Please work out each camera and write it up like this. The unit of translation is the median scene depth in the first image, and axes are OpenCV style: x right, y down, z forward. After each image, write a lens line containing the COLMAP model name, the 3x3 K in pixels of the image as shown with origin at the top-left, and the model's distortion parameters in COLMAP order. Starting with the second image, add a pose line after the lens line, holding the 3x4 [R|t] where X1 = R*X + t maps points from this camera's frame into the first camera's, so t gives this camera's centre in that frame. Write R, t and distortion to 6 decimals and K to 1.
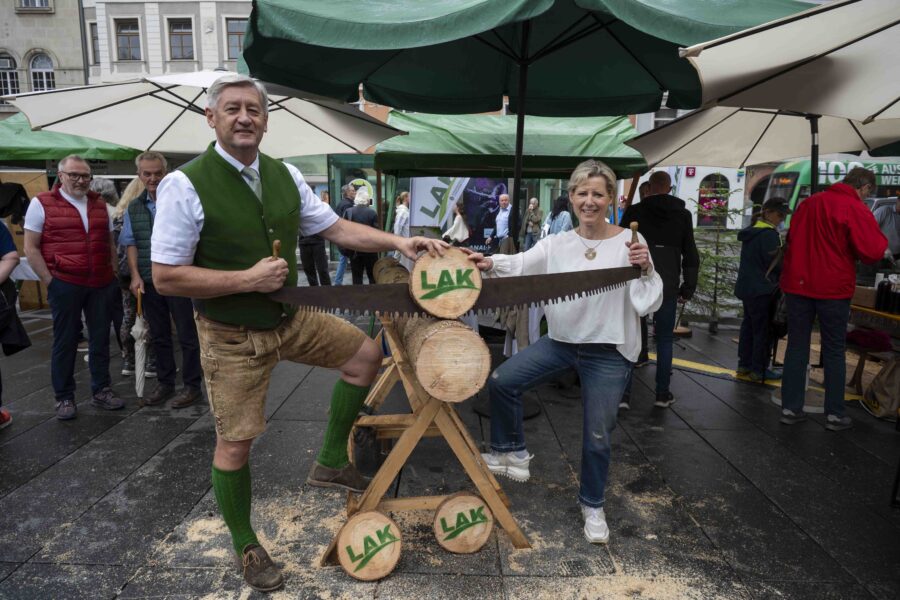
lens RADIAL K [[587.1, 0, 447.0], [0, 587.1, 325.5], [0, 0, 1]] dist [0.005571, 0.006171]
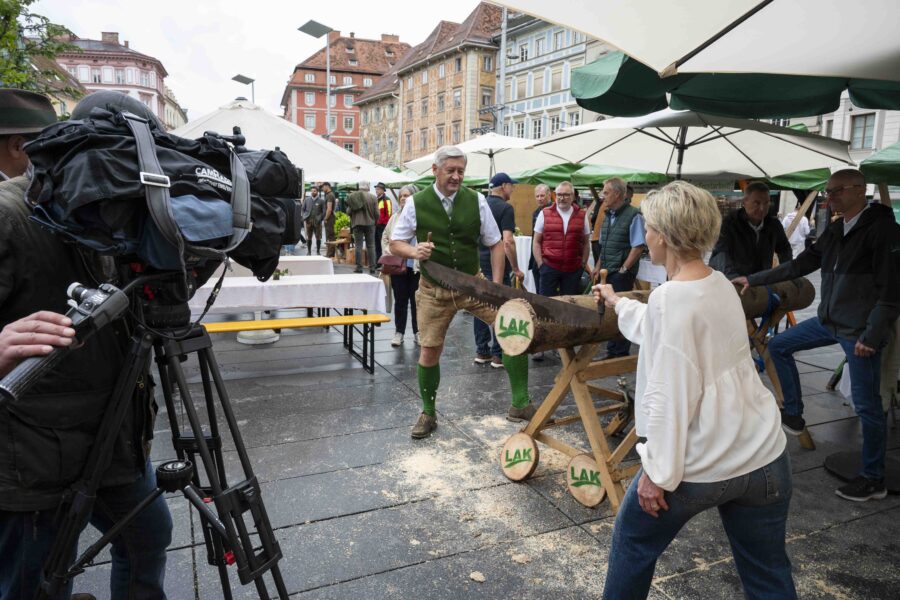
lens RADIAL K [[619.8, 0, 443.8], [0, 619.8, 306.5], [0, 0, 1]] dist [0.019184, -0.005397]
pose [[0.396865, 0.132273, -0.908296, 1.033048], [-0.194978, 0.979127, 0.057395, -0.027206], [0.896929, 0.154320, 0.414372, 0.156540]]
